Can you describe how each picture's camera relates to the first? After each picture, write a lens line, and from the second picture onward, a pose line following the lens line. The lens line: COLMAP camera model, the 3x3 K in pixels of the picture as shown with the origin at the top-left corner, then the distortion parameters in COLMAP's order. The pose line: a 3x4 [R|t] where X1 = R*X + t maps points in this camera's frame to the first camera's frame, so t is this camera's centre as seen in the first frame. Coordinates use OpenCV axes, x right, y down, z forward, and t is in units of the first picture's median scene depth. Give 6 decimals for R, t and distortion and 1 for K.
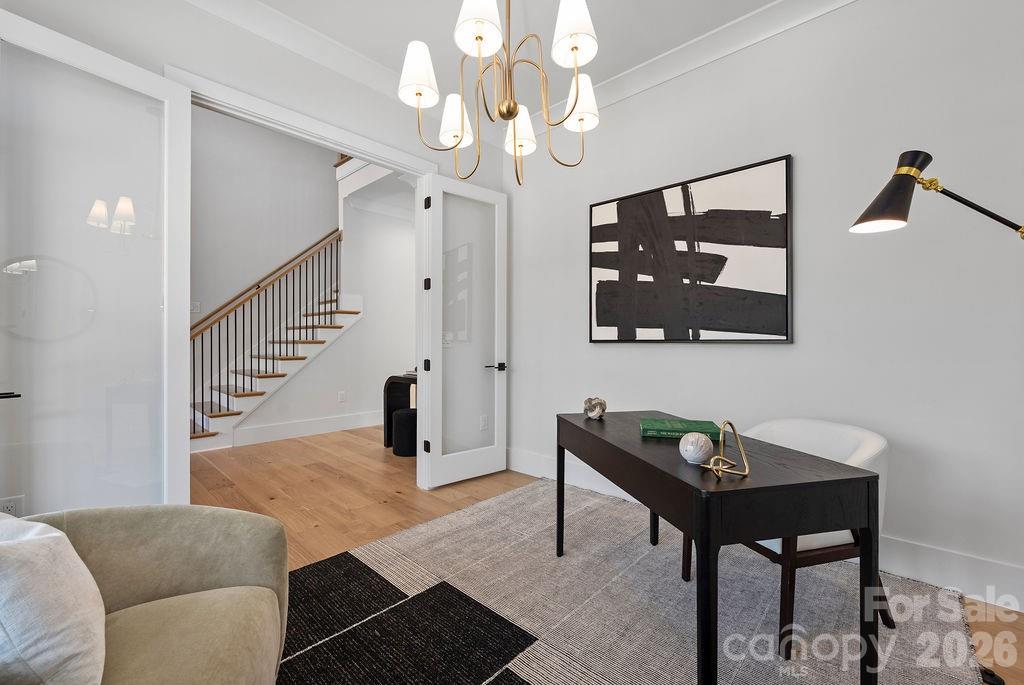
lens RADIAL K [[431.2, 0, 513.3], [0, 431.2, 341.5], [0, 0, 1]] dist [0.007933, 0.000363]
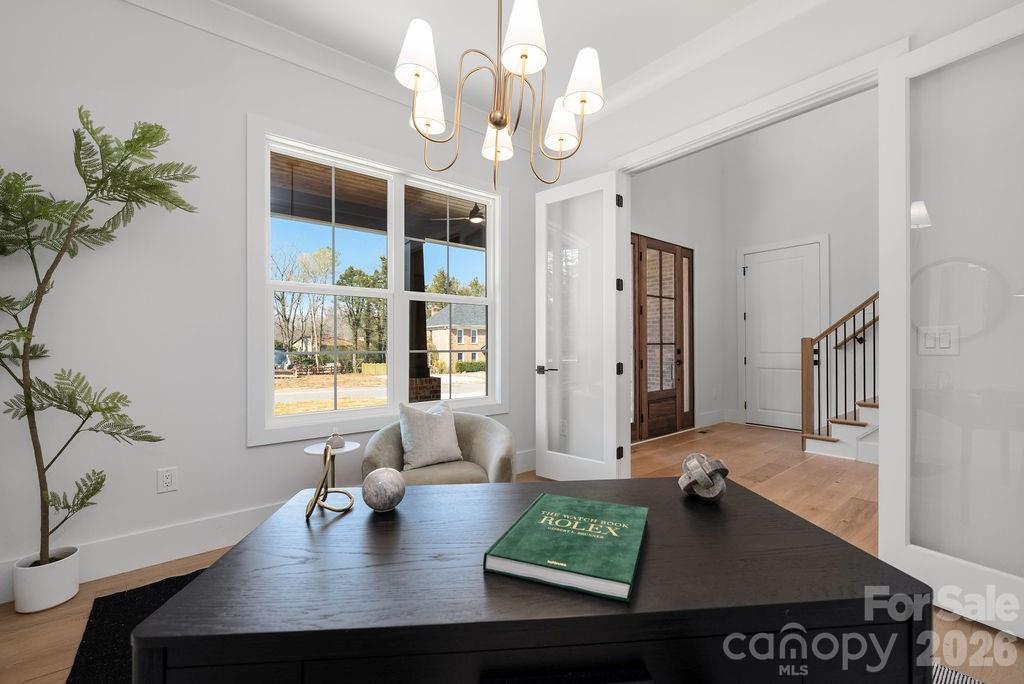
lens RADIAL K [[431.2, 0, 513.2], [0, 431.2, 342.8], [0, 0, 1]] dist [0.007933, 0.000363]
pose [[-0.116066, -0.003123, -0.993237, 0.422774], [0.000099, 0.999995, -0.003156, 0.002354], [0.993241, -0.000465, -0.116066, 0.505915]]
